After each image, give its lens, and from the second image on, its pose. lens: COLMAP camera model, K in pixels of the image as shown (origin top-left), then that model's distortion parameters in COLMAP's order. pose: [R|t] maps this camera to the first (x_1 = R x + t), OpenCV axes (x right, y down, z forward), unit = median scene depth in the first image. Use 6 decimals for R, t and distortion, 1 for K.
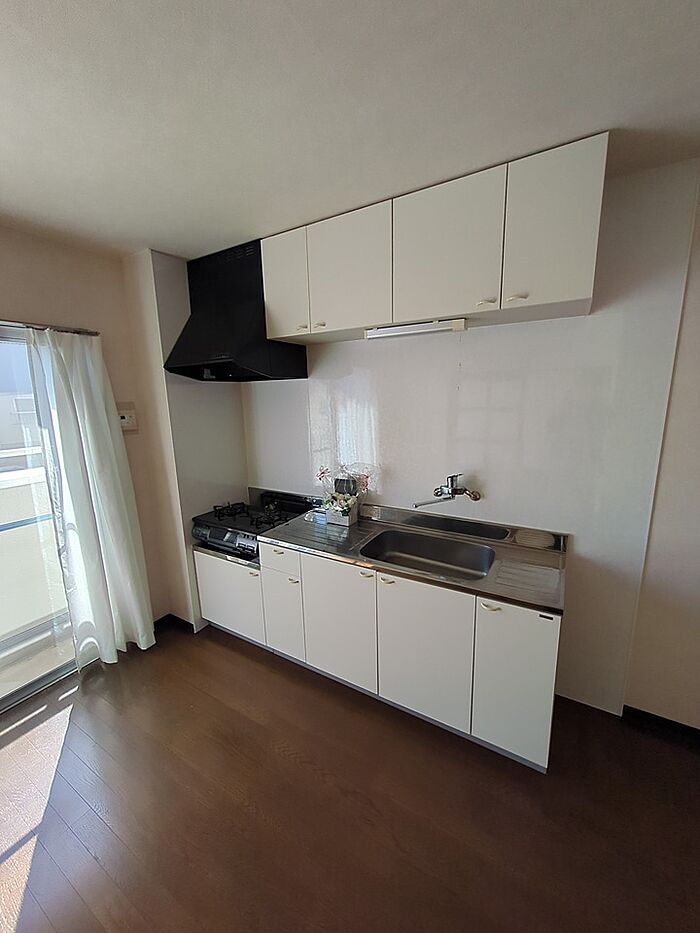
lens RADIAL K [[369.5, 0, 346.4], [0, 369.5, 469.1], [0, 0, 1]] dist [-0.004256, -0.000229]
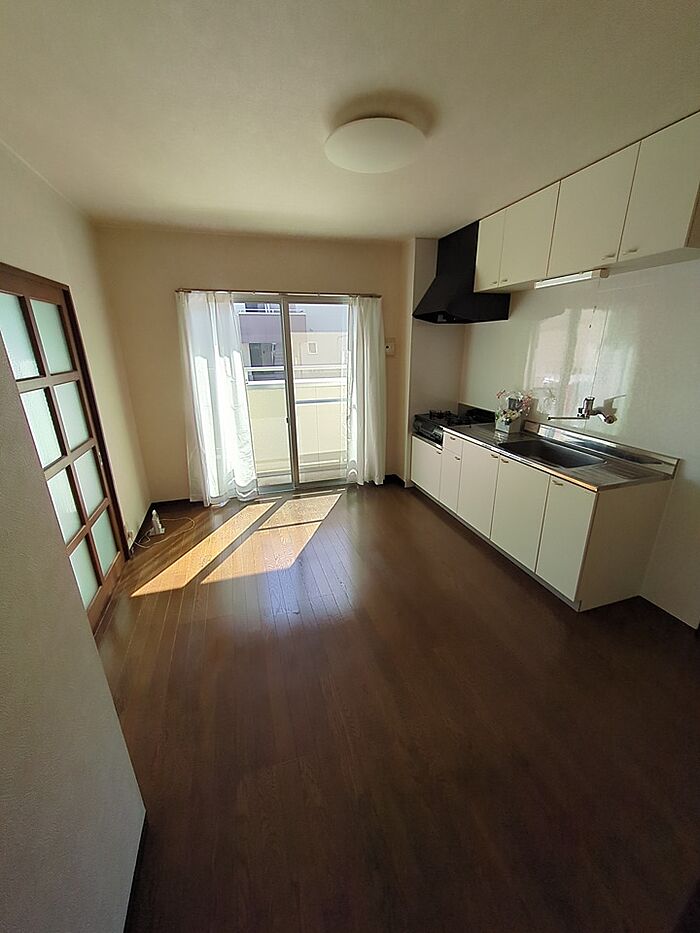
lens RADIAL K [[369.5, 0, 346.5], [0, 369.5, 470.0], [0, 0, 1]] dist [-0.004256, -0.000229]
pose [[0.739241, 0.230150, -0.632893, 0.465212], [-0.136131, 0.971458, 0.194262, 0.105319], [0.659538, -0.057450, 0.749472, -0.429991]]
